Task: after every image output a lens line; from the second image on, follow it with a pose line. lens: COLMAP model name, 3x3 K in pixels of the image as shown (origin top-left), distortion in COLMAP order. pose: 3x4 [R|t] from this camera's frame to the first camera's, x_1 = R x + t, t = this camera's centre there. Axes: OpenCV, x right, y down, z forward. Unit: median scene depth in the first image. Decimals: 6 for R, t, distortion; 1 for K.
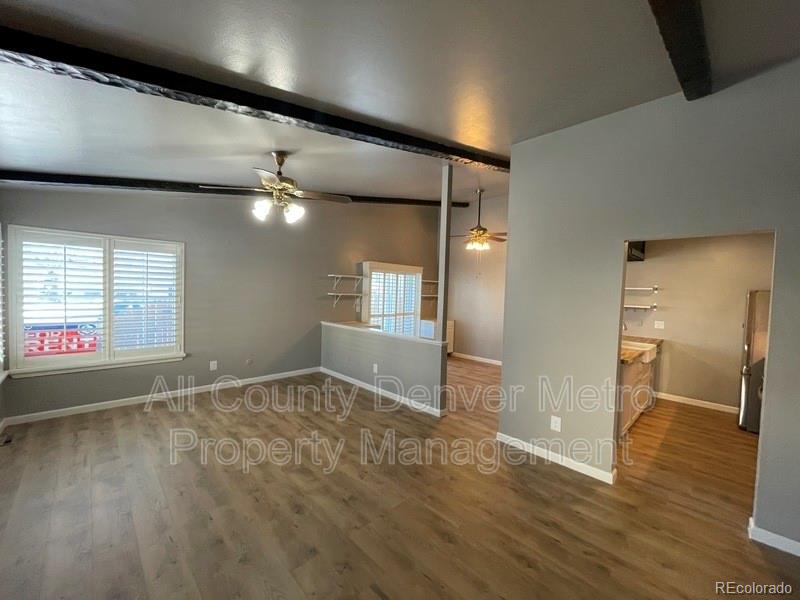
lens RADIAL K [[321.9, 0, 401.3], [0, 321.9, 300.3], [0, 0, 1]] dist [-0.000551, 0.000018]
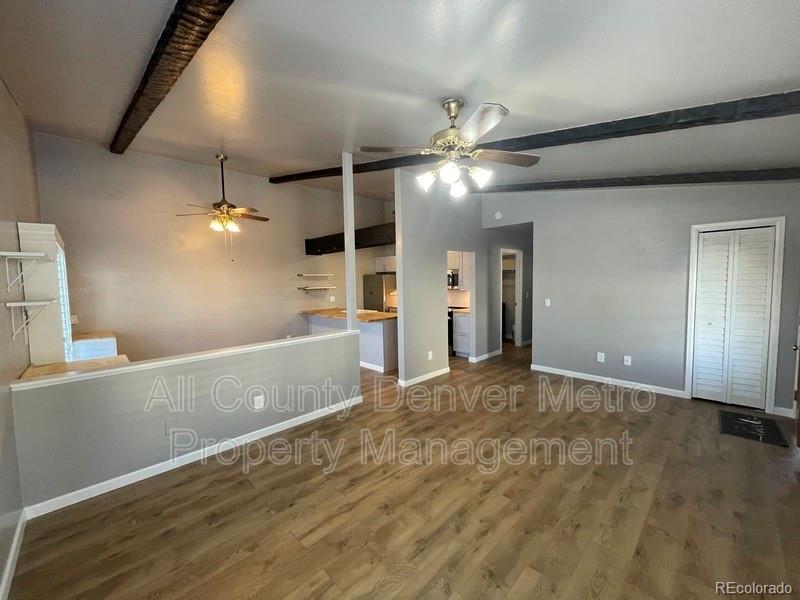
lens RADIAL K [[320.8, 0, 398.6], [0, 320.8, 300.5], [0, 0, 1]] dist [0.009387, -0.000135]
pose [[0.003086, -0.096049, 0.995372, -0.541647], [0.050930, 0.994100, 0.095769, -0.034376], [-0.998697, 0.050399, 0.007960, 0.526833]]
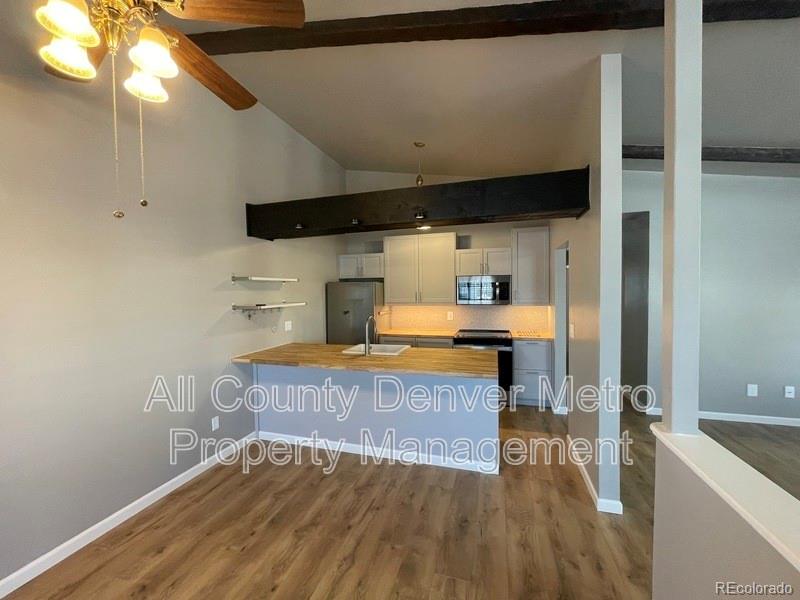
lens RADIAL K [[321.9, 0, 401.3], [0, 321.9, 300.3], [0, 0, 1]] dist [-0.000551, 0.000018]
pose [[-0.484949, -0.052661, 0.872956, -0.016061], [0.026909, 0.996814, 0.075082, -0.029672], [-0.874128, 0.059901, -0.481987, 0.880398]]
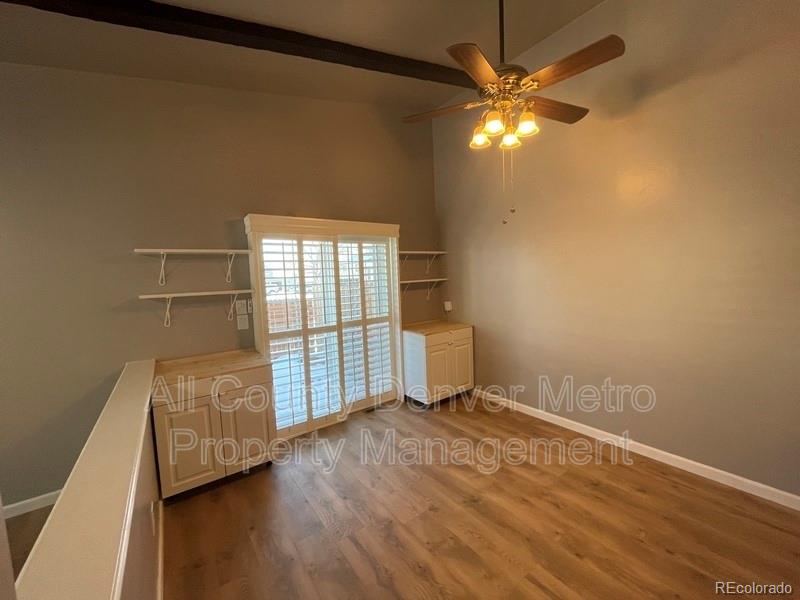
lens RADIAL K [[320.8, 0, 398.6], [0, 320.8, 300.5], [0, 0, 1]] dist [0.009387, -0.000135]
pose [[0.985179, -0.059305, -0.160951, 0.159090], [0.066734, 0.996922, 0.041147, -0.008370], [0.158016, -0.051278, 0.986104, 0.586307]]
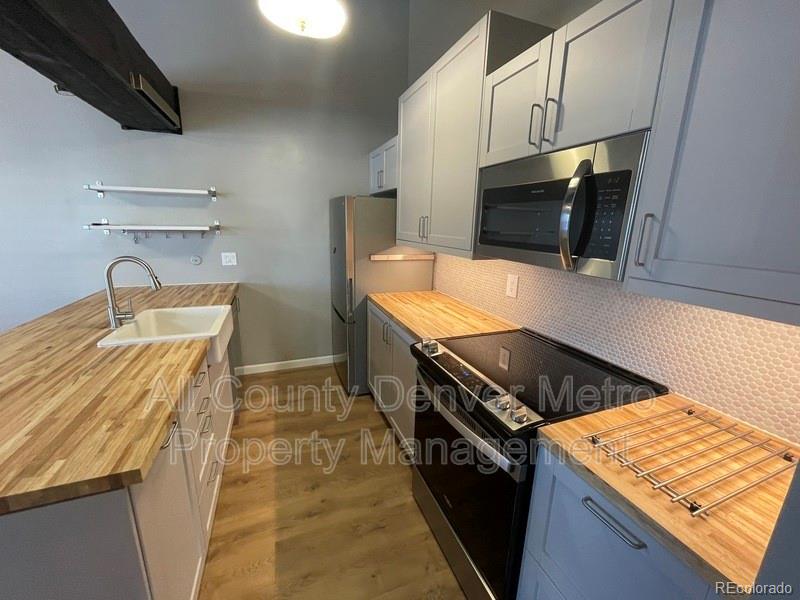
lens RADIAL K [[321.9, 0, 401.3], [0, 321.9, 300.3], [0, 0, 1]] dist [-0.000551, 0.000018]
pose [[0.394458, -0.237643, 0.887653, 0.303993], [0.016959, 0.967699, 0.251536, 0.005855], [-0.918757, -0.084167, 0.385747, 0.376031]]
